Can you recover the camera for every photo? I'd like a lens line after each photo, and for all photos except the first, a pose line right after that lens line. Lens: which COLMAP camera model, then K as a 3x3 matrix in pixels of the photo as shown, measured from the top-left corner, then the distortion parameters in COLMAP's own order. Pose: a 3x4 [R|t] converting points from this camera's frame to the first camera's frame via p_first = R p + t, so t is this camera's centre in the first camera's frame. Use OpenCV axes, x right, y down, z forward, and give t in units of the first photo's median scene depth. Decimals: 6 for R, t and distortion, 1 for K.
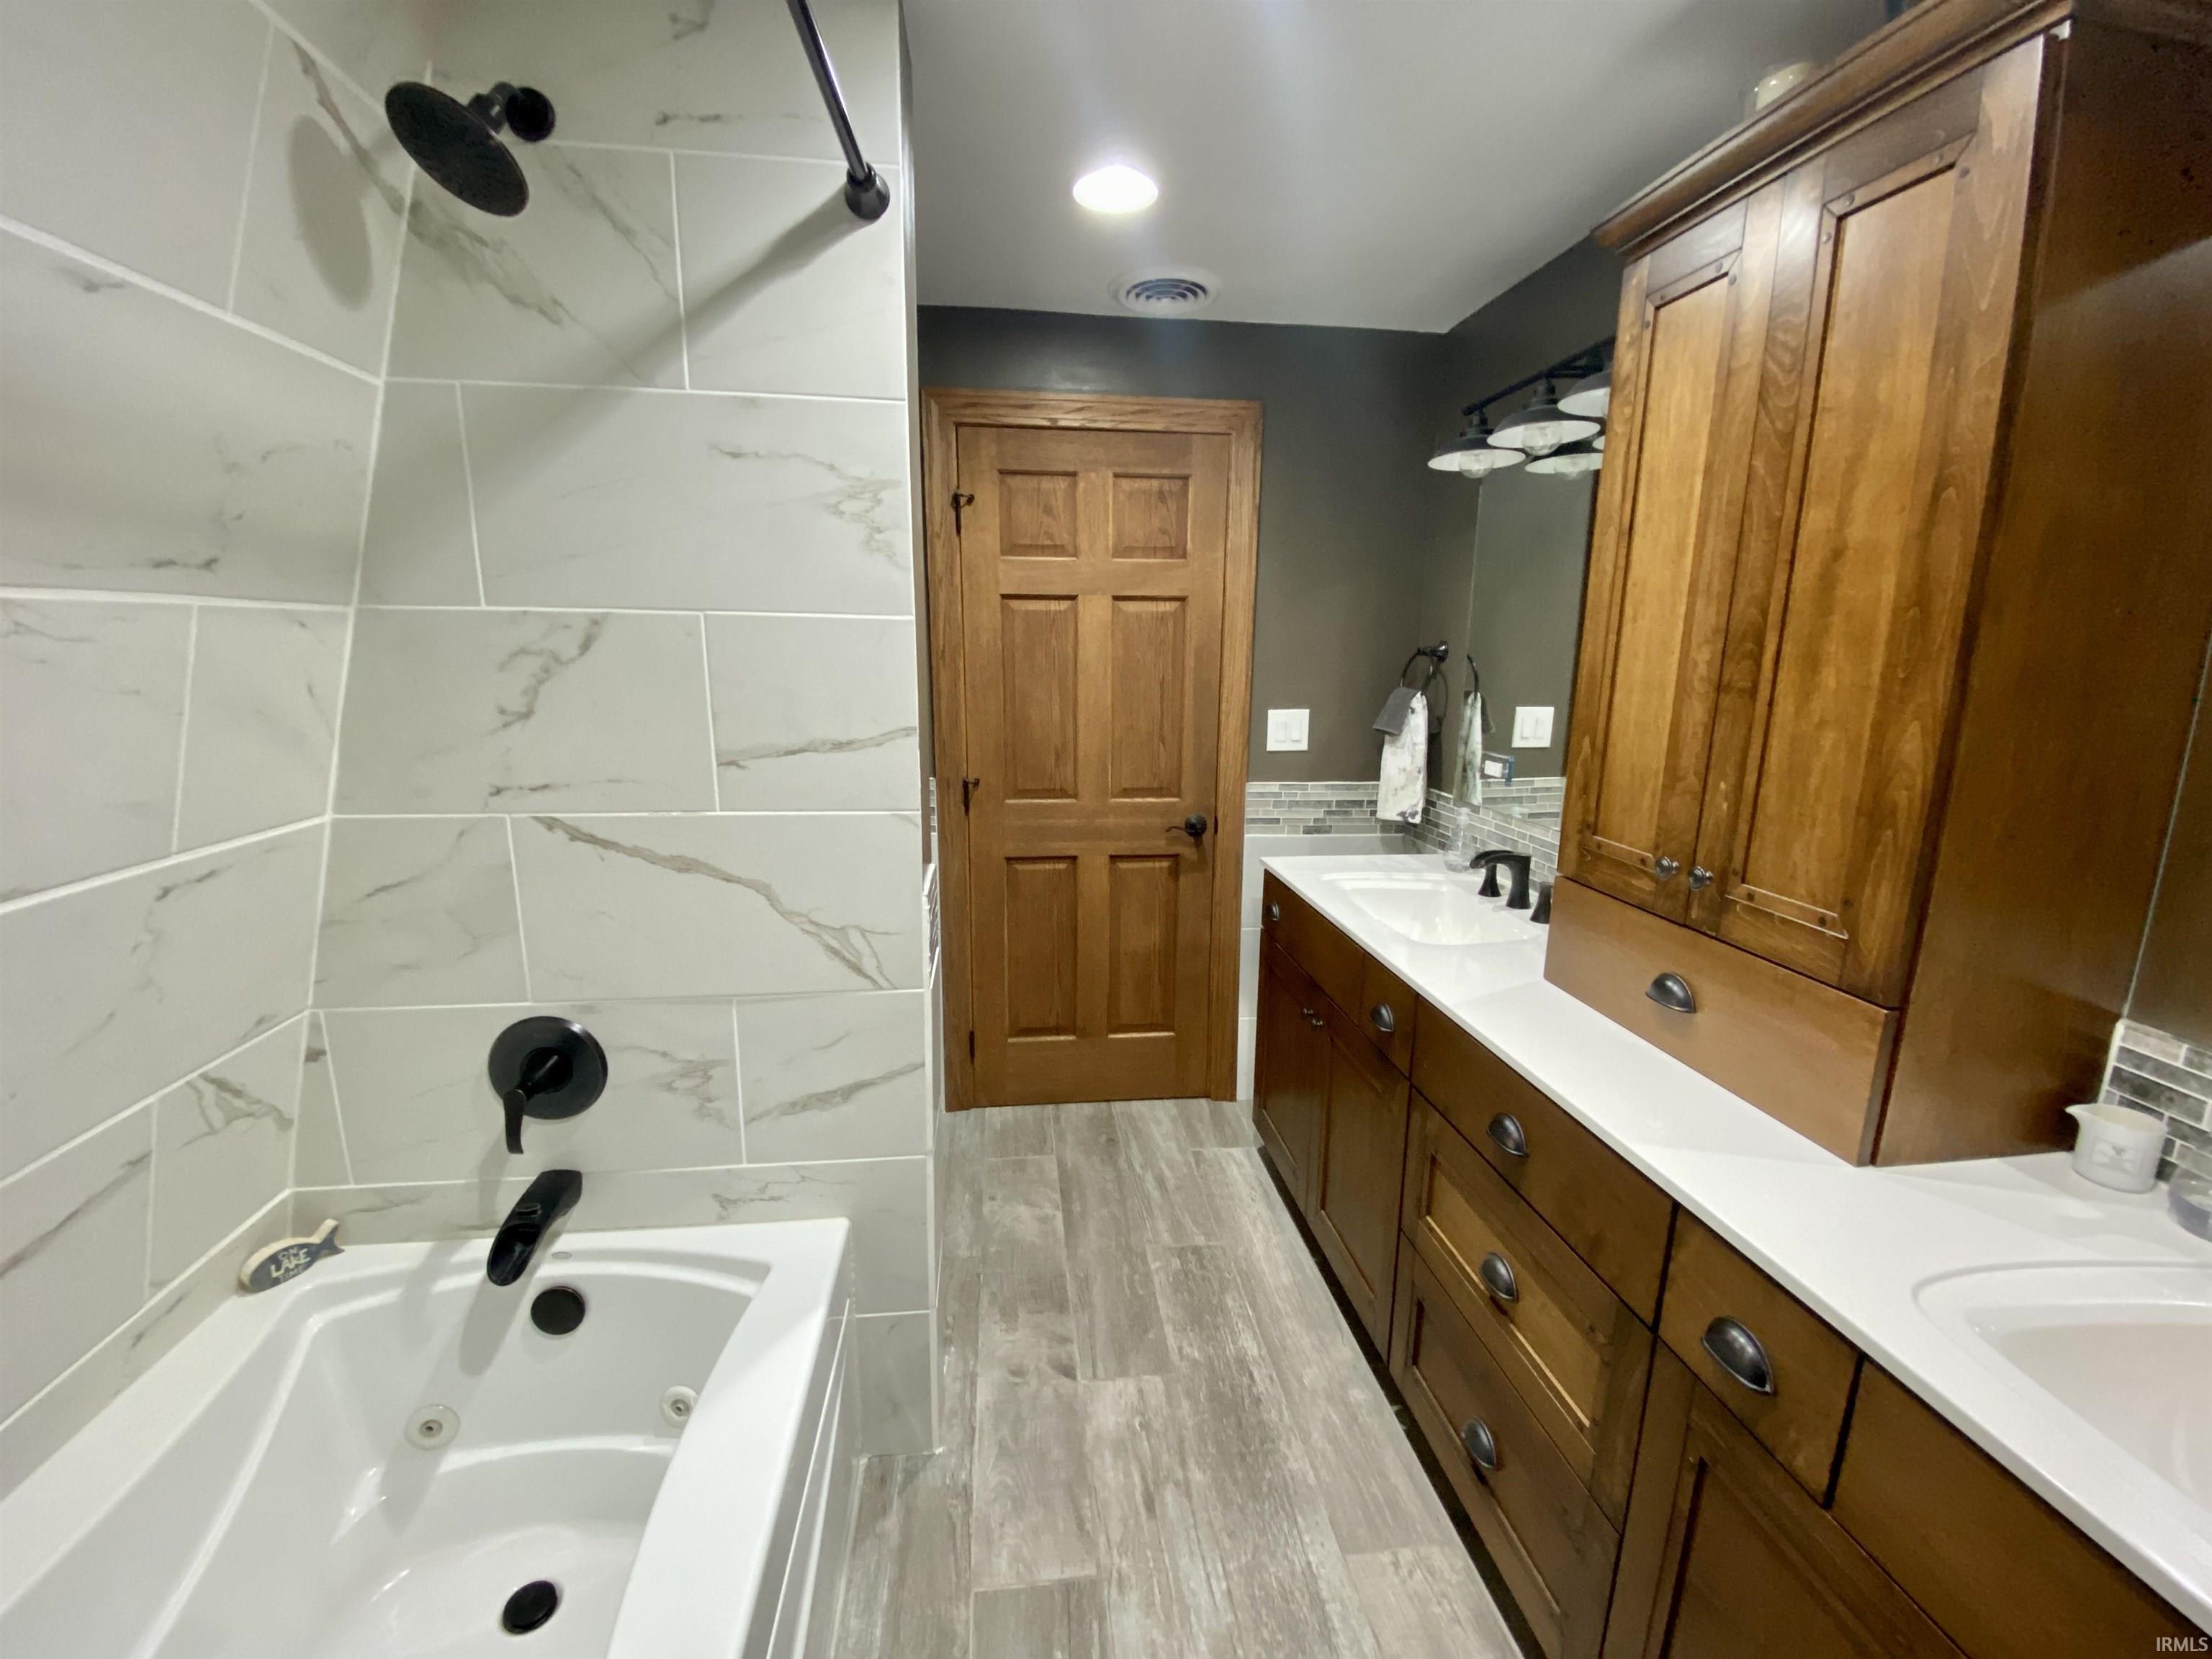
lens RADIAL K [[893.1, 0, 1092.8], [0, 893.1, 831.5], [0, 0, 1]] dist [0.000412, 0.000002]
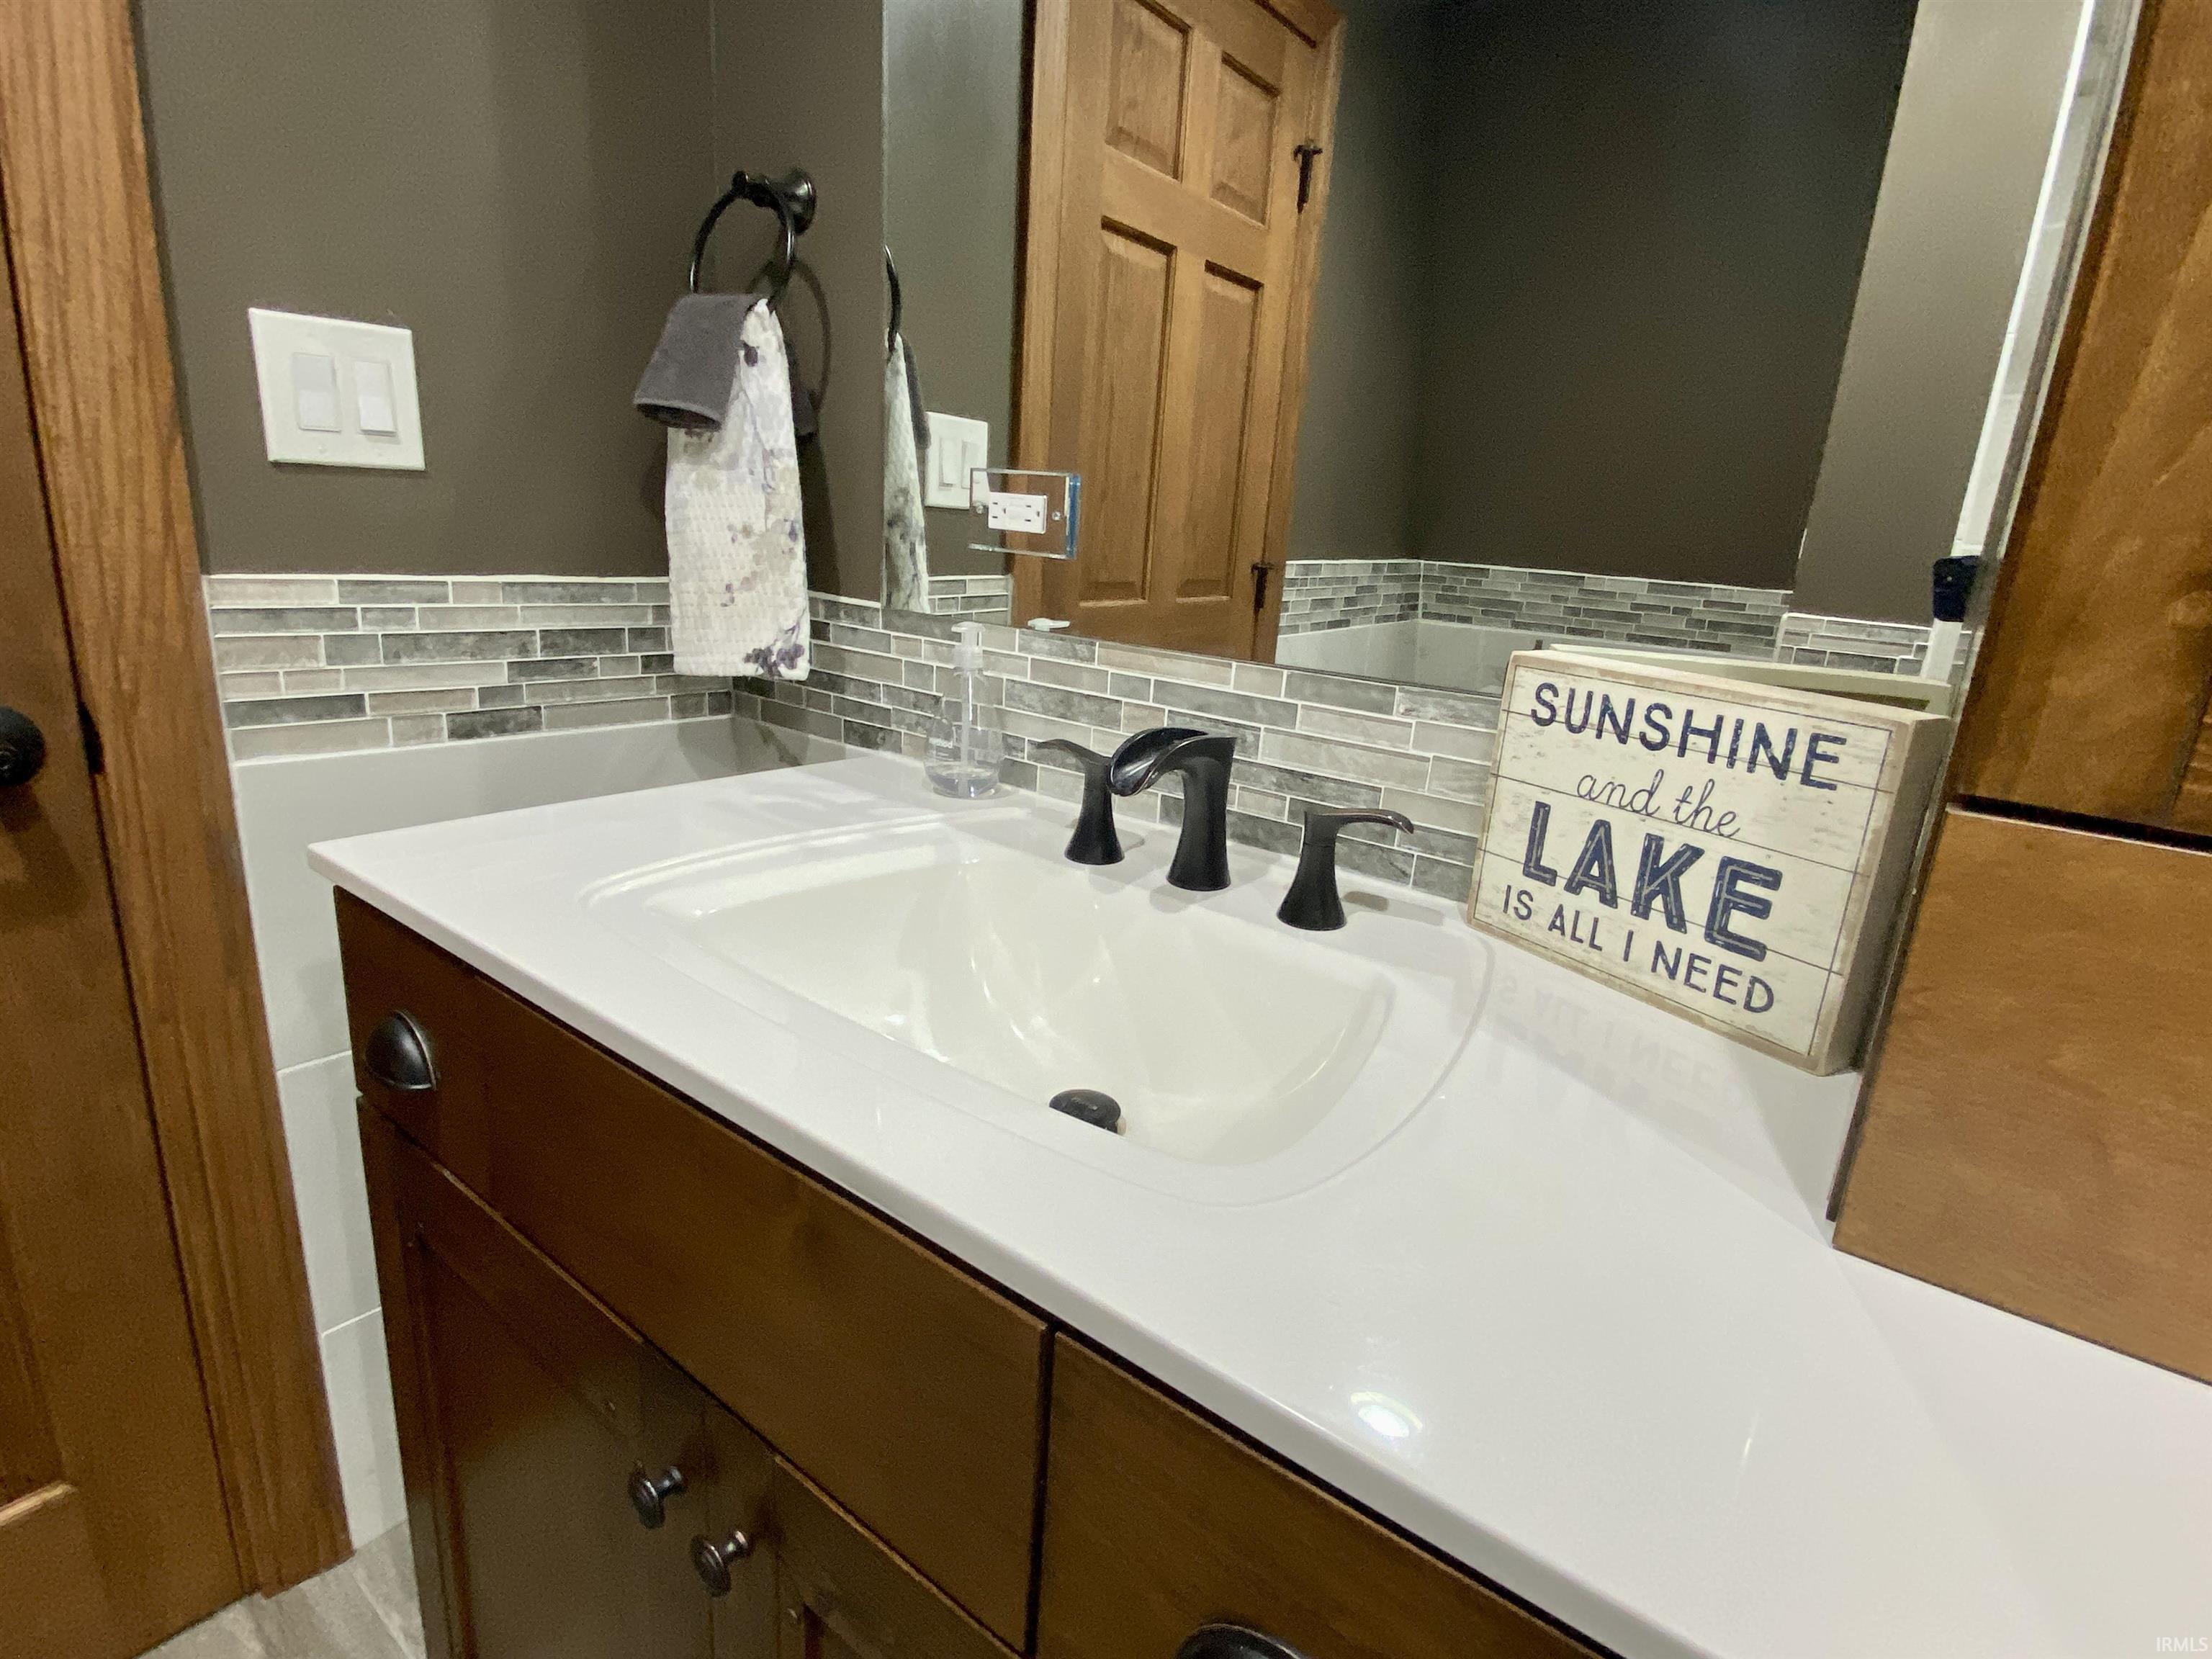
lens RADIAL K [[1137.9, 0, 1095.3], [0, 1137.9, 844.8], [0, 0, 1]] dist [0.004169, -0.003092]
pose [[0.698075, -0.157823, 0.698415, 0.106778], [0.082923, 0.986662, 0.140077, 0.001889], [-0.711207, -0.039869, 0.701851, 0.555748]]
